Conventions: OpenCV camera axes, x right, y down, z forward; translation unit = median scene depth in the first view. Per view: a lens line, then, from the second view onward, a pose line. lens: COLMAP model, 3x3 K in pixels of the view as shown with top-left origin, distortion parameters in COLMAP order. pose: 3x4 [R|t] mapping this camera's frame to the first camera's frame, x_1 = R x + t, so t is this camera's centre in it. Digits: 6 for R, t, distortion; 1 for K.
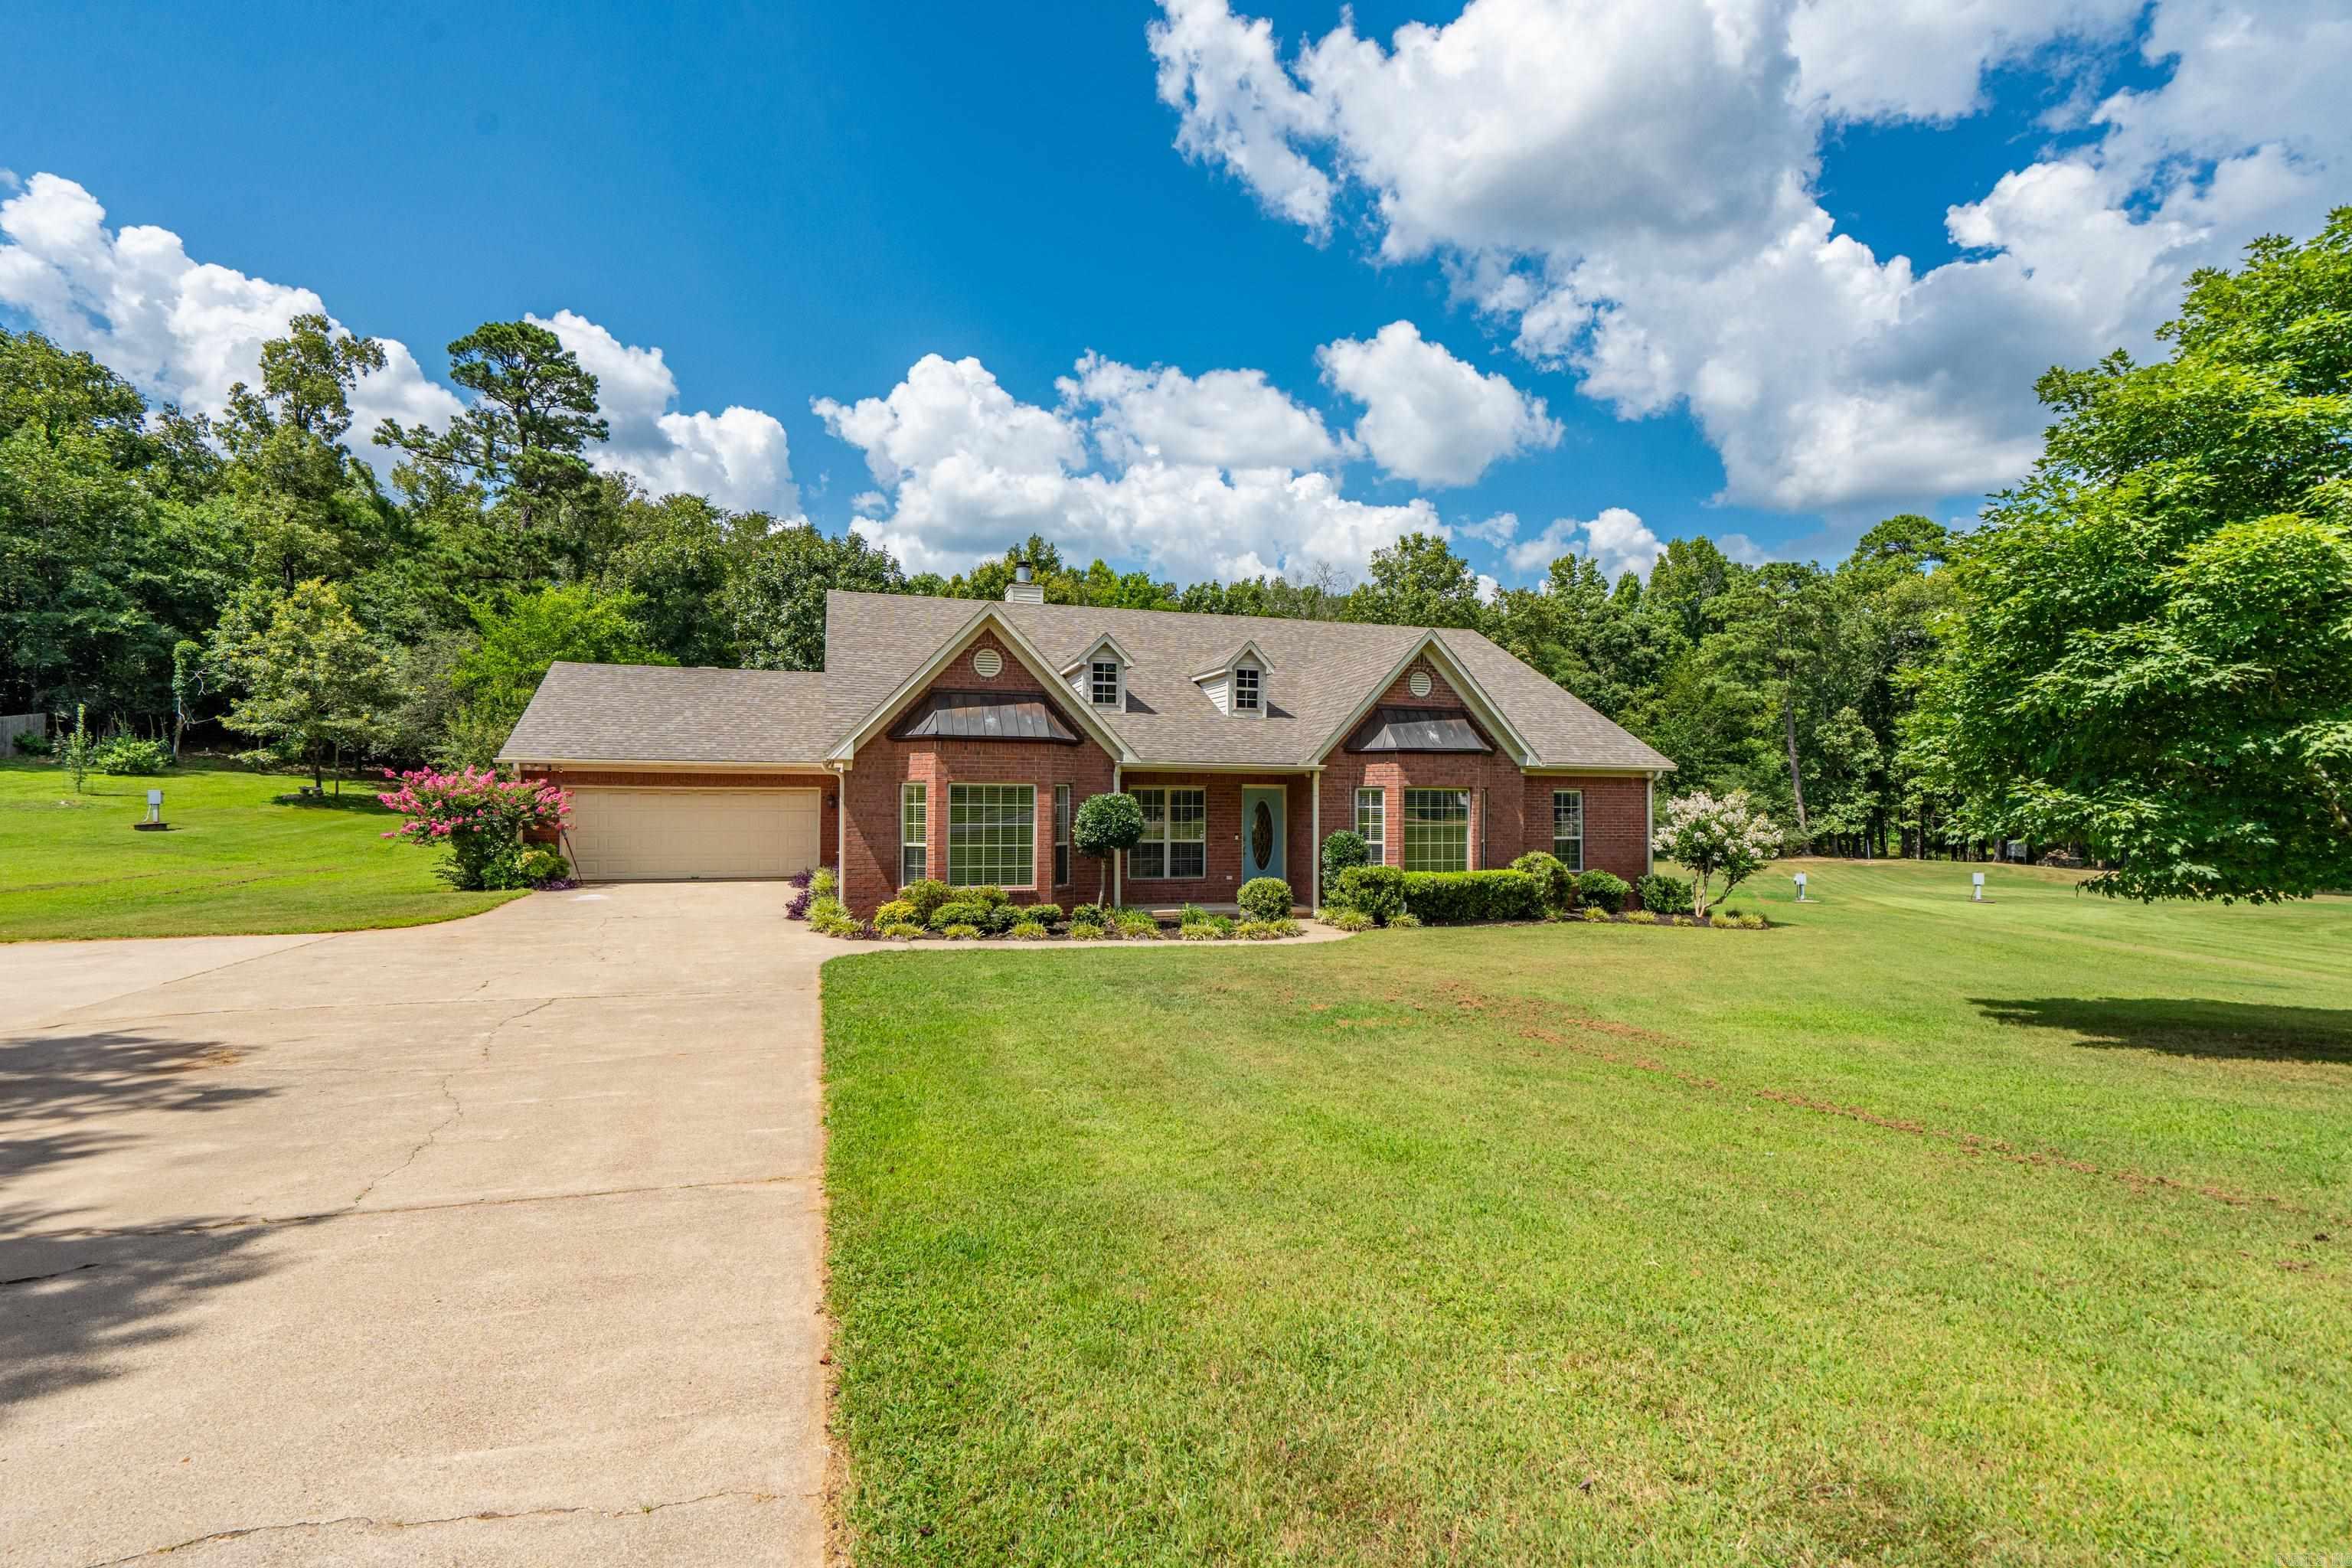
lens RADIAL K [[1049.5, 0, 1170.8], [0, 1049.5, 775.7], [0, 0, 1]] dist [-0.000712, 0.000016]
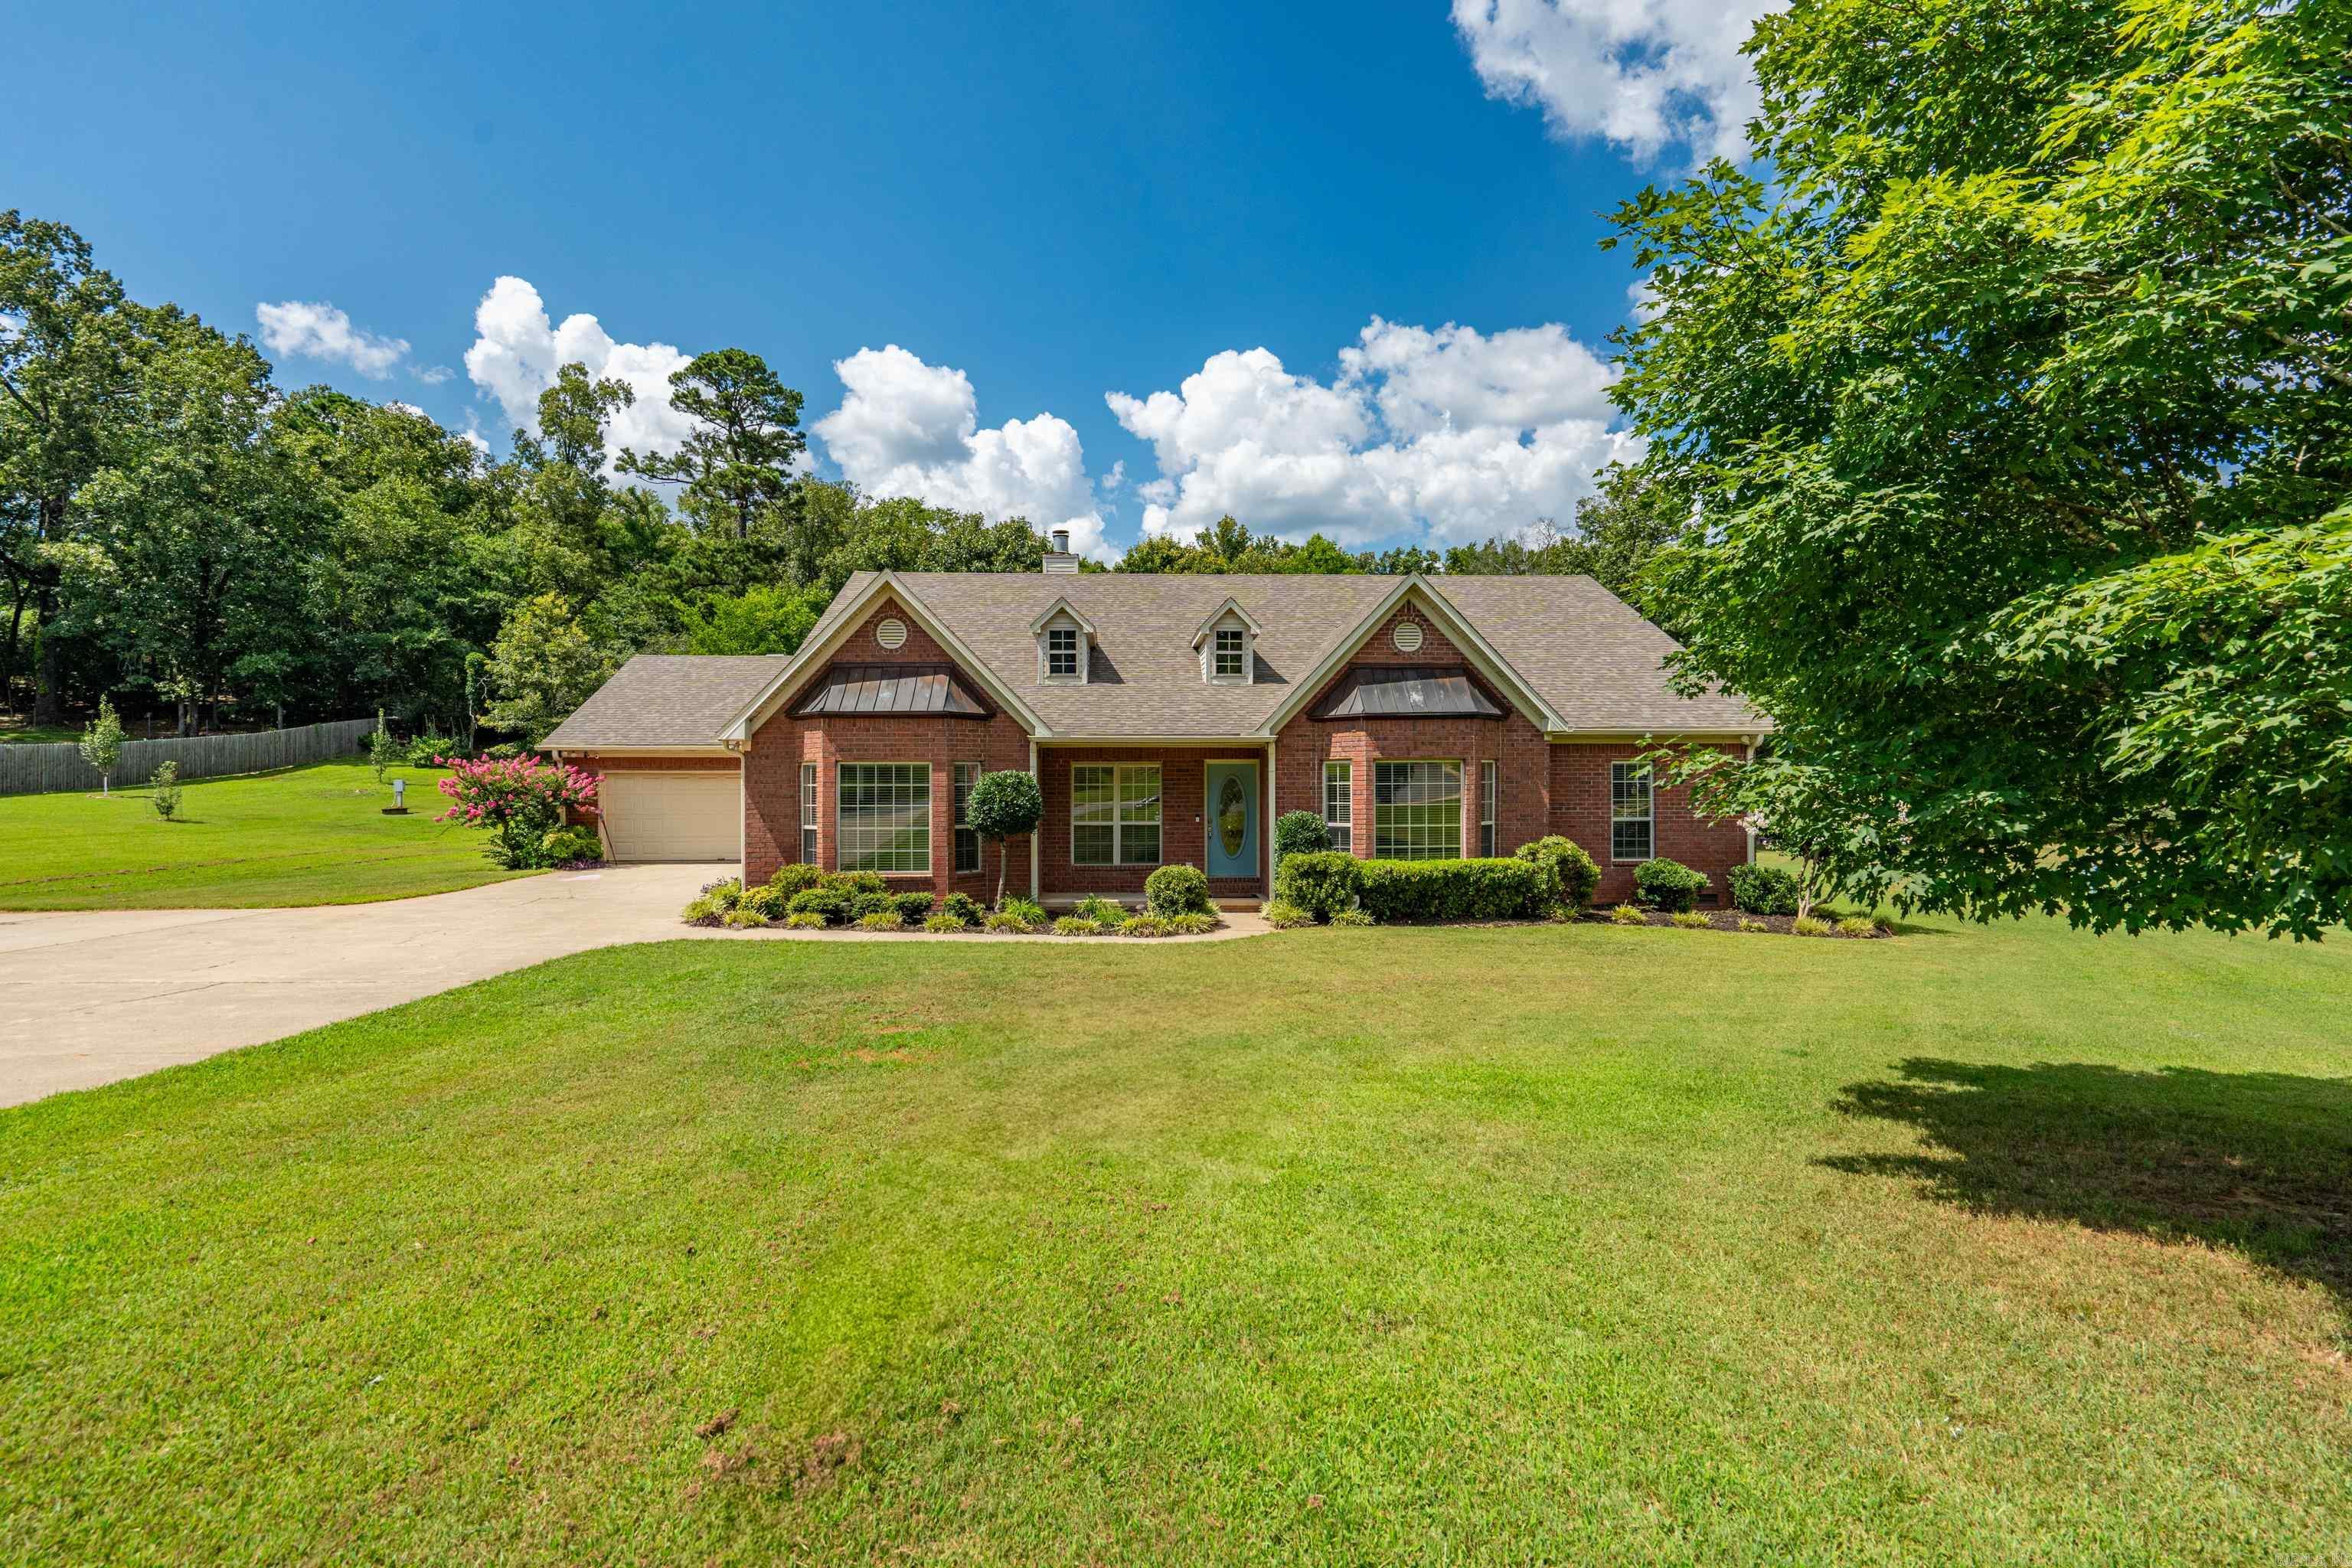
lens RADIAL K [[1051.1, 0, 1178.3], [0, 1051.1, 781.5], [0, 0, 1]] dist [-0.003971, -0.001087]
pose [[0.967147, -0.010403, -0.254006, 0.266660], [0.016356, 0.999638, 0.021339, 0.007392], [0.253692, -0.024792, 0.966967, 0.132476]]
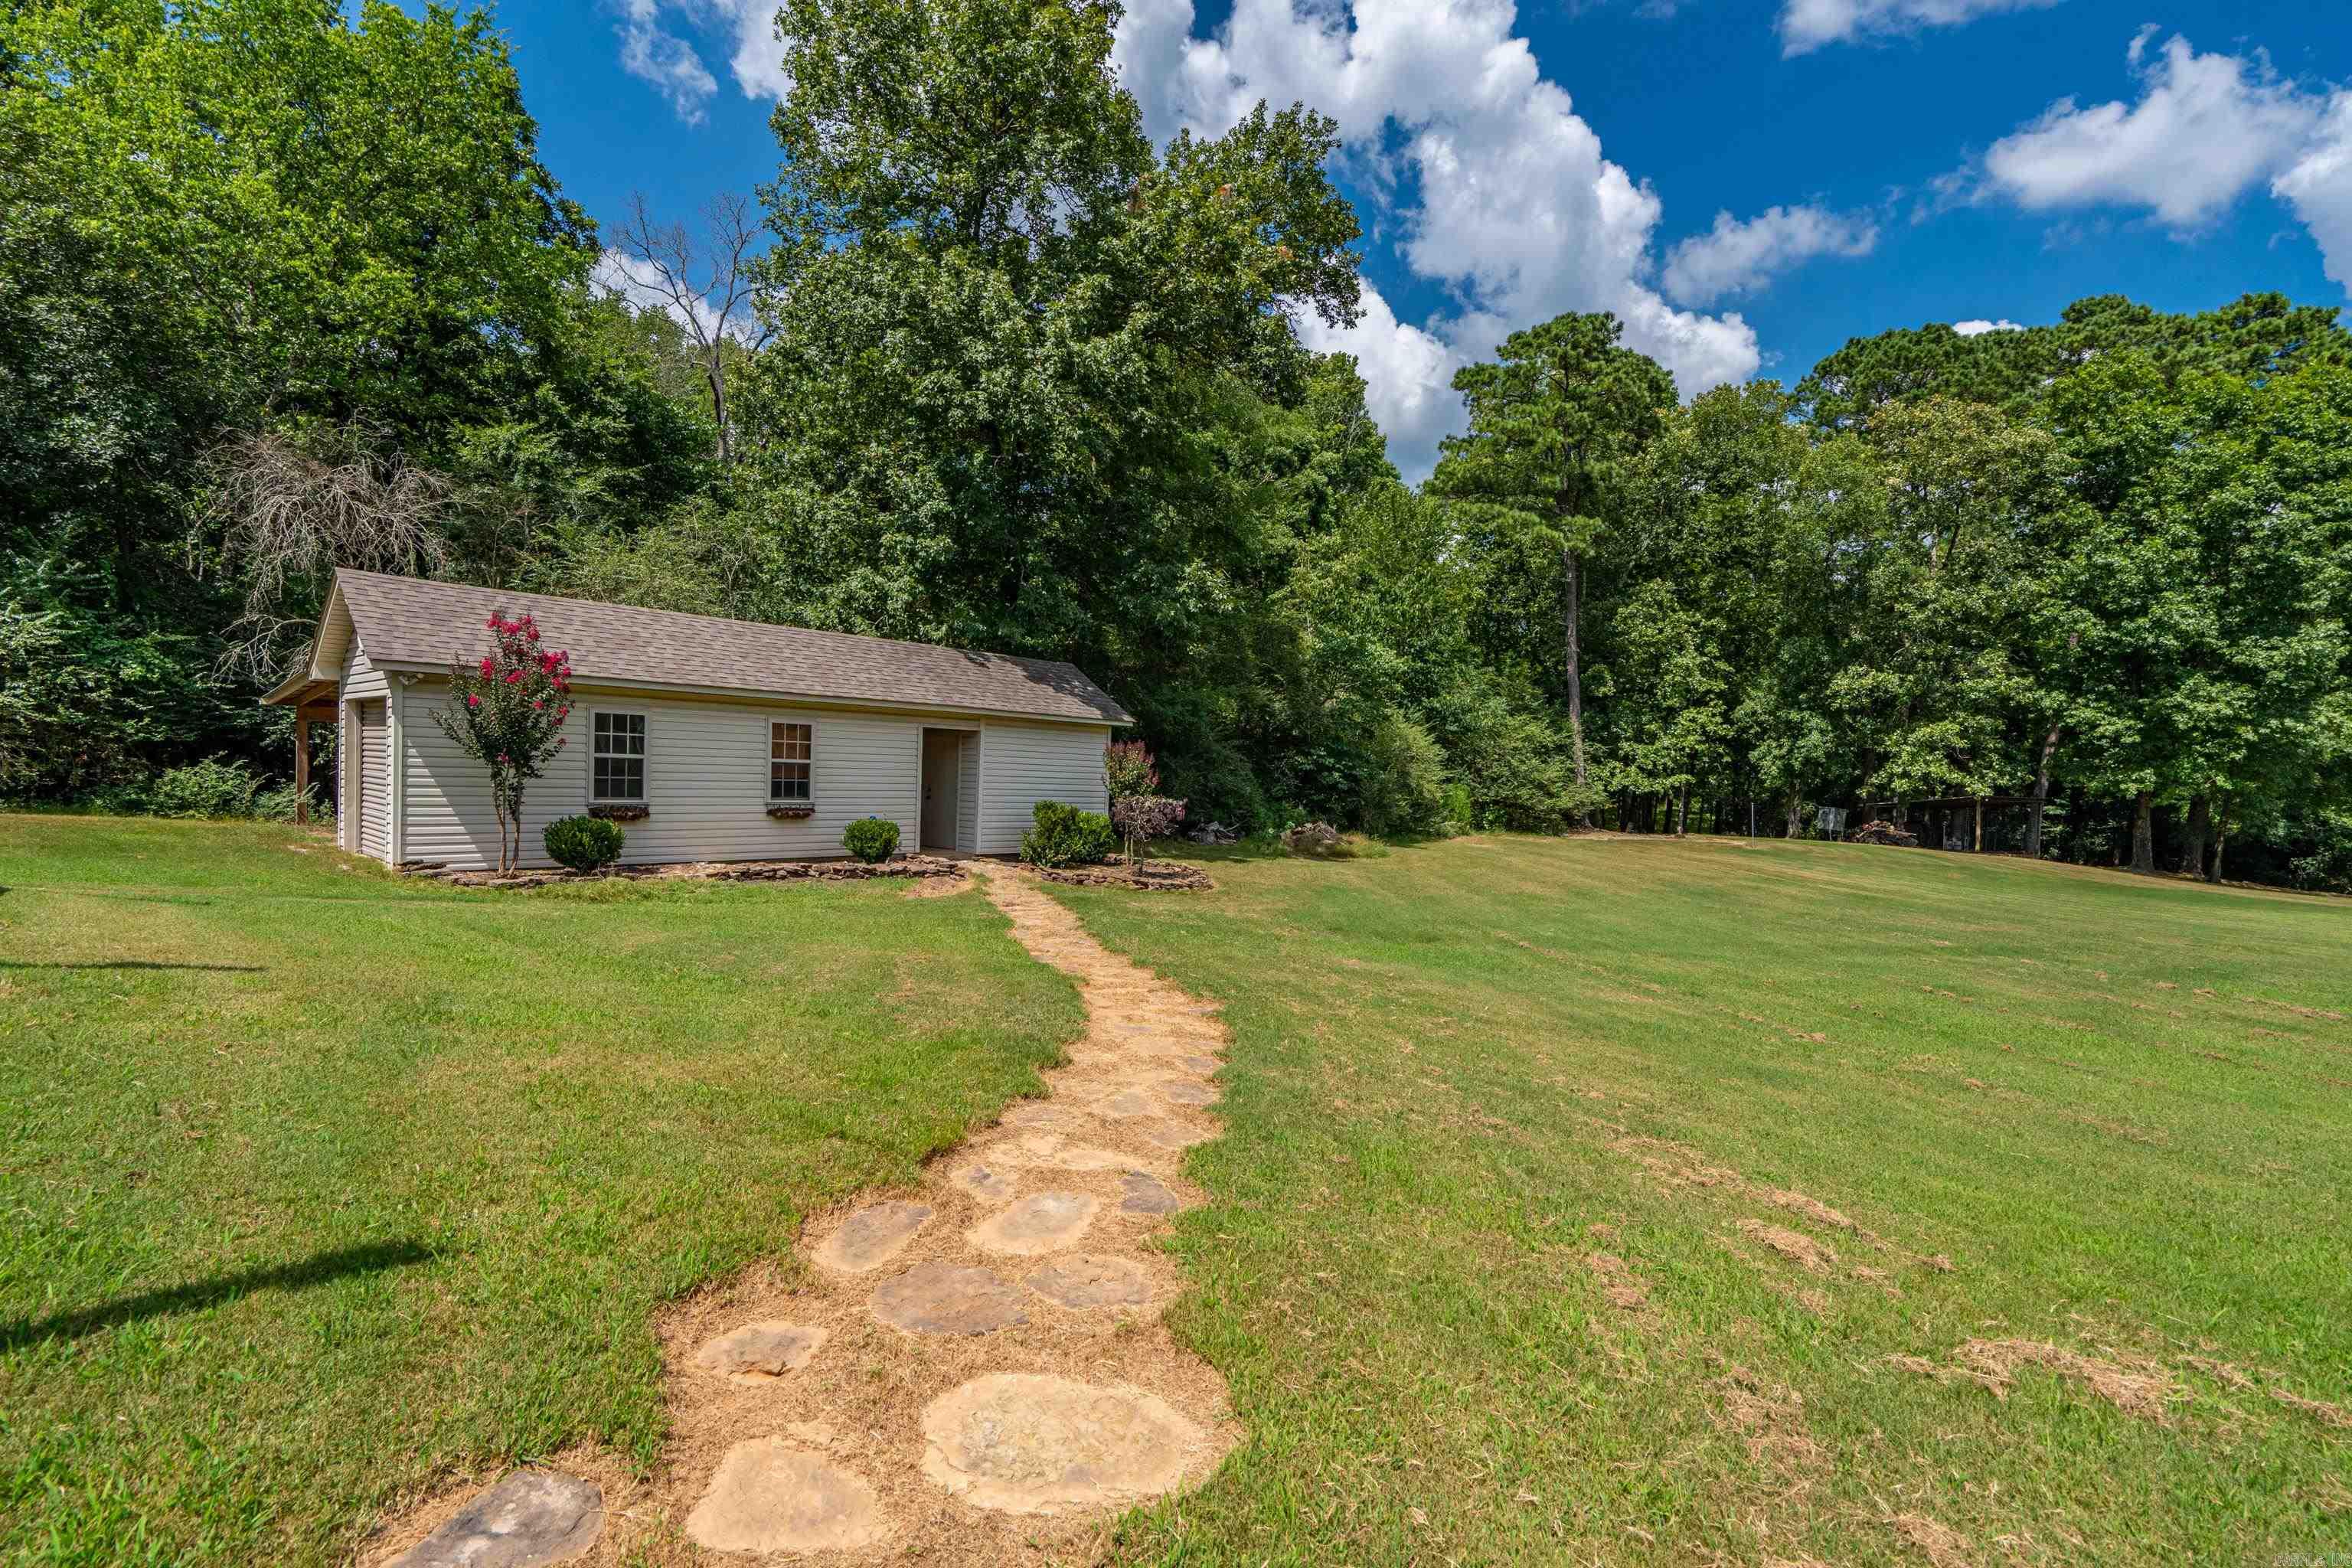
lens RADIAL K [[1064.1, 0, 1157.6], [0, 1064.1, 809.6], [0, 0, 1]] dist [-0.000224, -0.000244]
pose [[0.882391, 0.007851, 0.470451, 0.377118], [-0.044566, 0.996760, 0.066955, 0.120065], [-0.468401, -0.080047, 0.879883, 1.952735]]
